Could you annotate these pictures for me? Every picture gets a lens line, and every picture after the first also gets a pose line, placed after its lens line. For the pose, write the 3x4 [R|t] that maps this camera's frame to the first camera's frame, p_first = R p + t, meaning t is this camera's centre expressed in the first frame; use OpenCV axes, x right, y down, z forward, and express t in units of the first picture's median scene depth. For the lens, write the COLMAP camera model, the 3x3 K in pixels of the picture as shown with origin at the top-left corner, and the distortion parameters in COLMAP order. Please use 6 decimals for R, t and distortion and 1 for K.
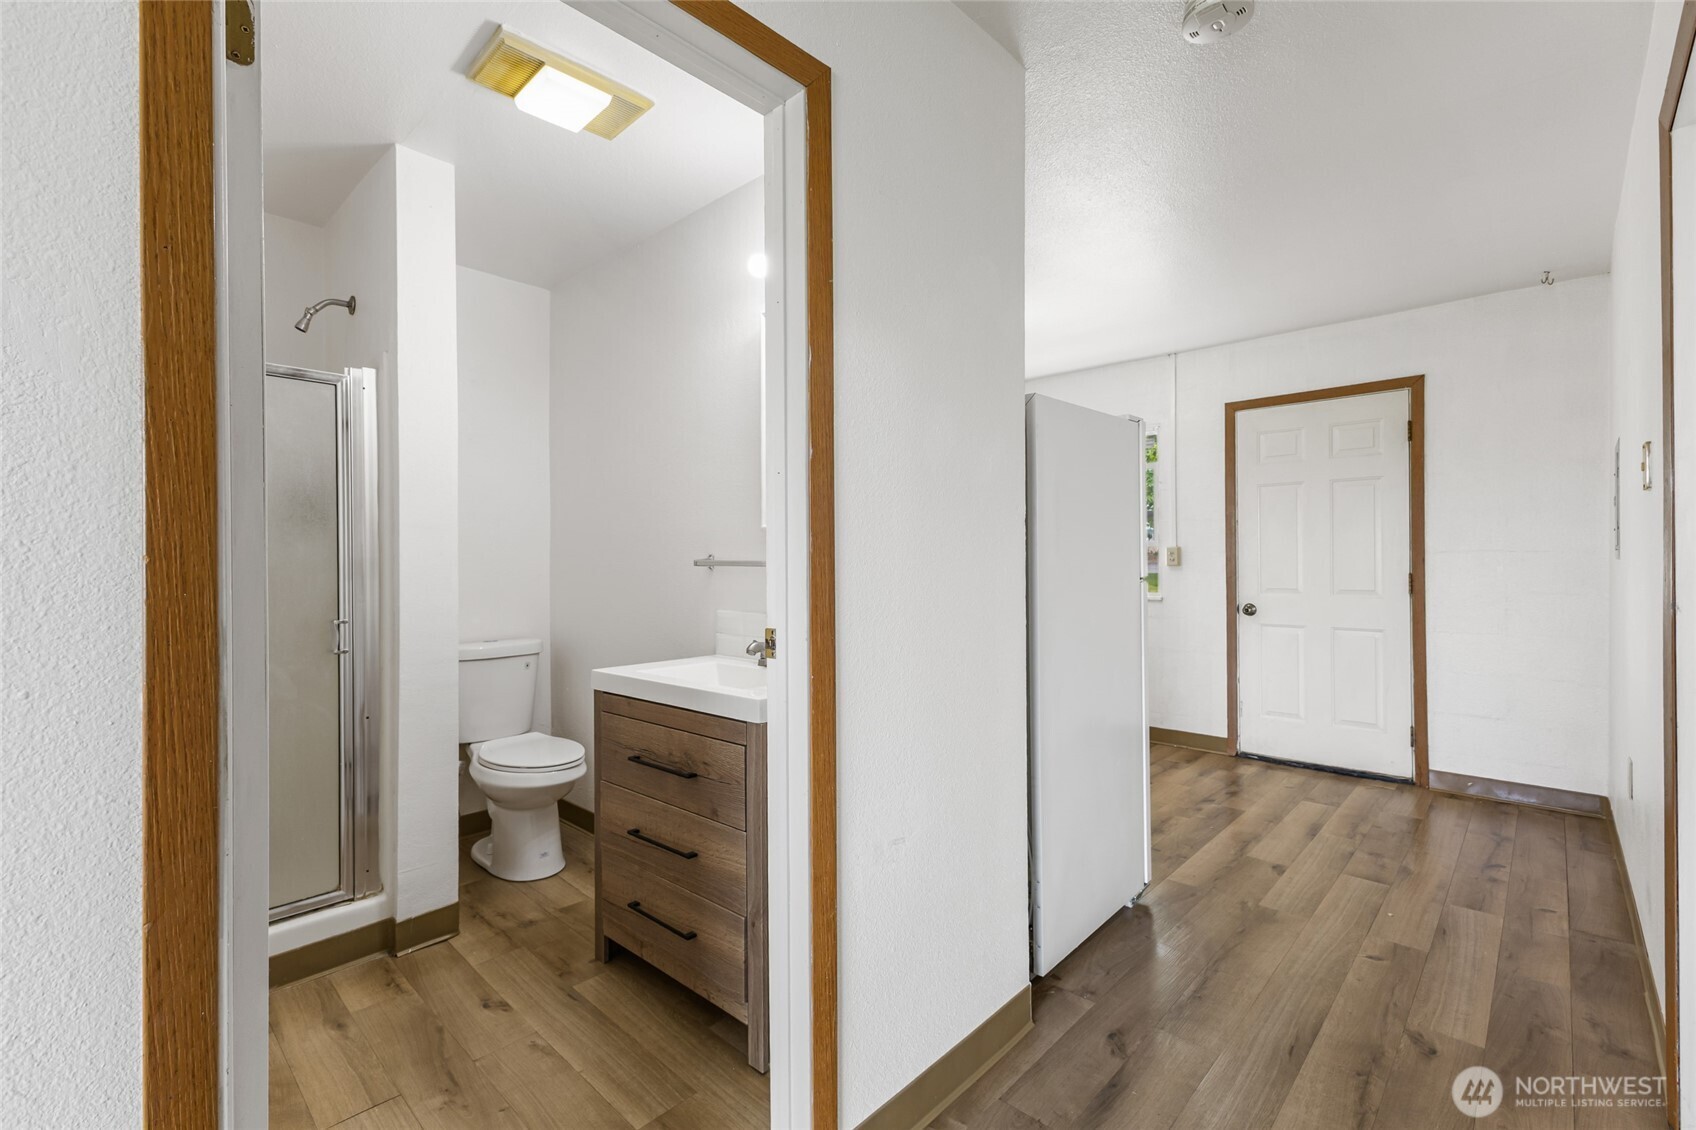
lens RADIAL K [[740.3, 0, 844.7], [0, 740.3, 558.4], [0, 0, 1]] dist [0.010117, -0.000455]
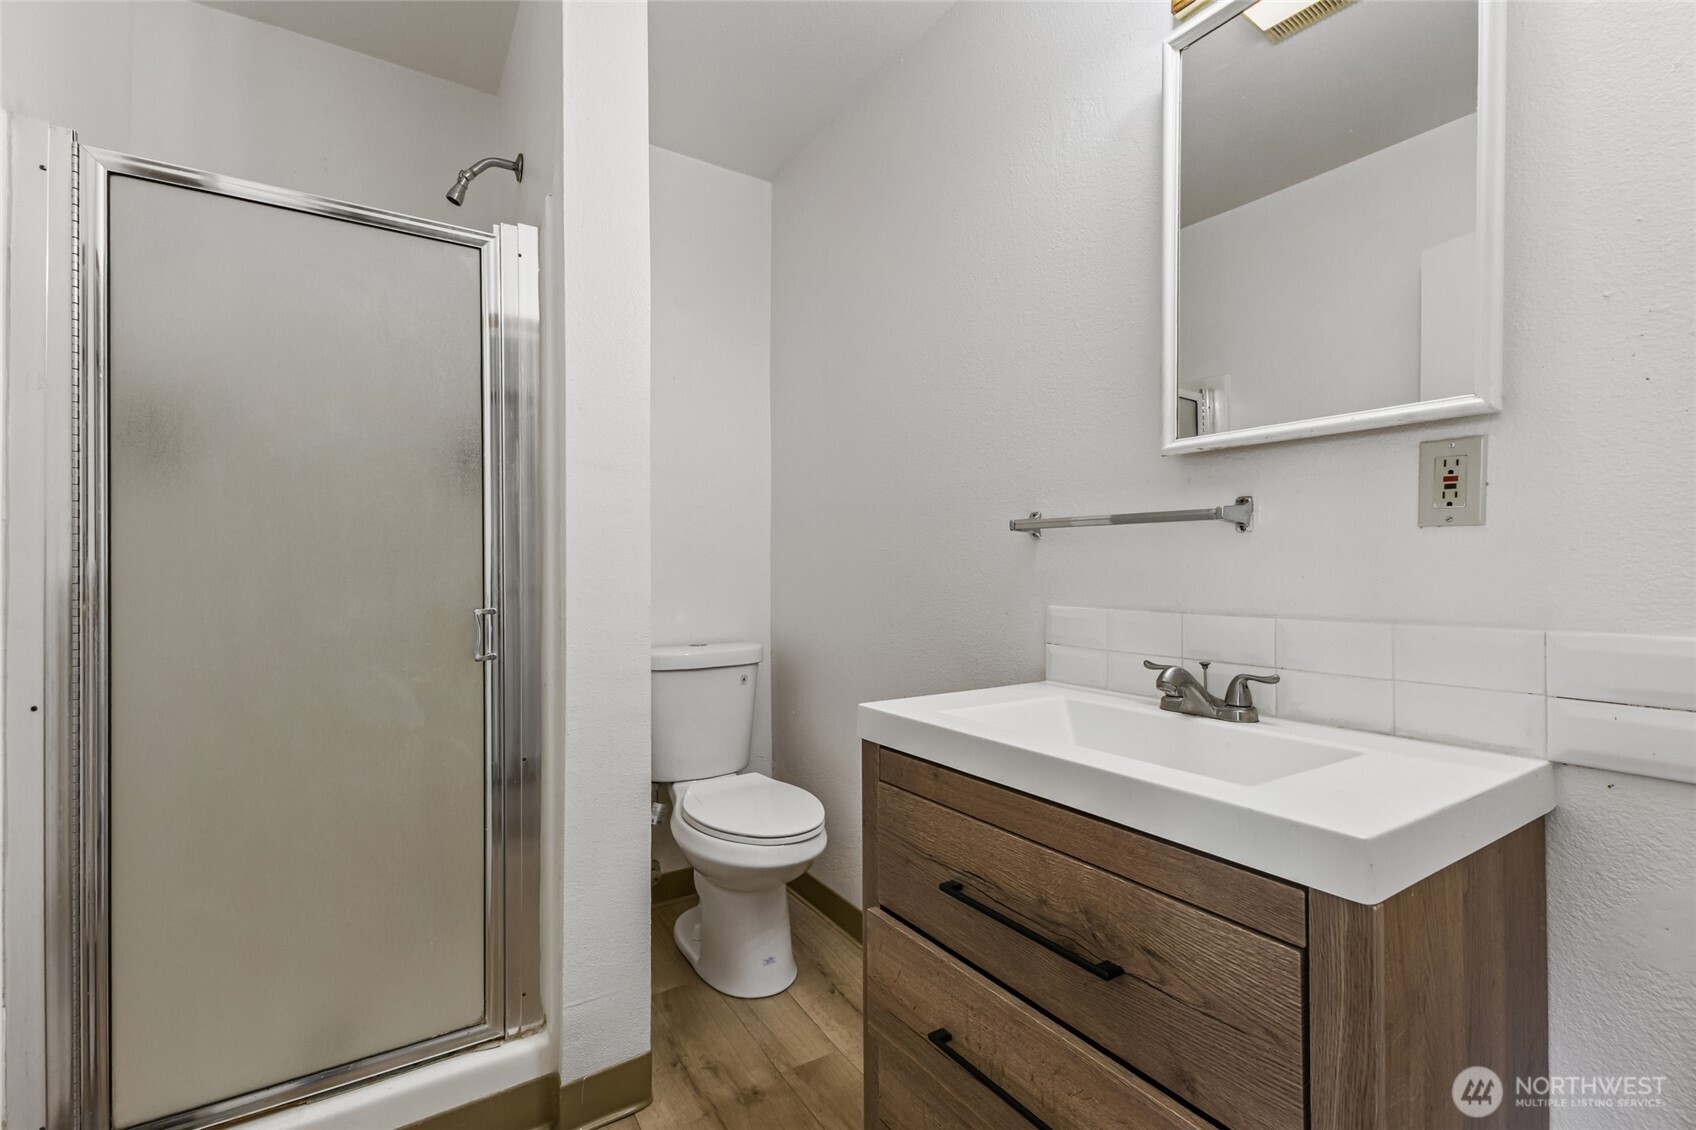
lens RADIAL K [[751.8, 0, 848.0], [0, 751.8, 565.0], [0, 0, 1]] dist [-0.000081, -0.000082]
pose [[0.968262, 0.002021, -0.249927, -0.192631], [-0.001721, 0.999998, 0.001419, 0.040241], [0.249930, -0.000943, 0.968264, 0.413360]]
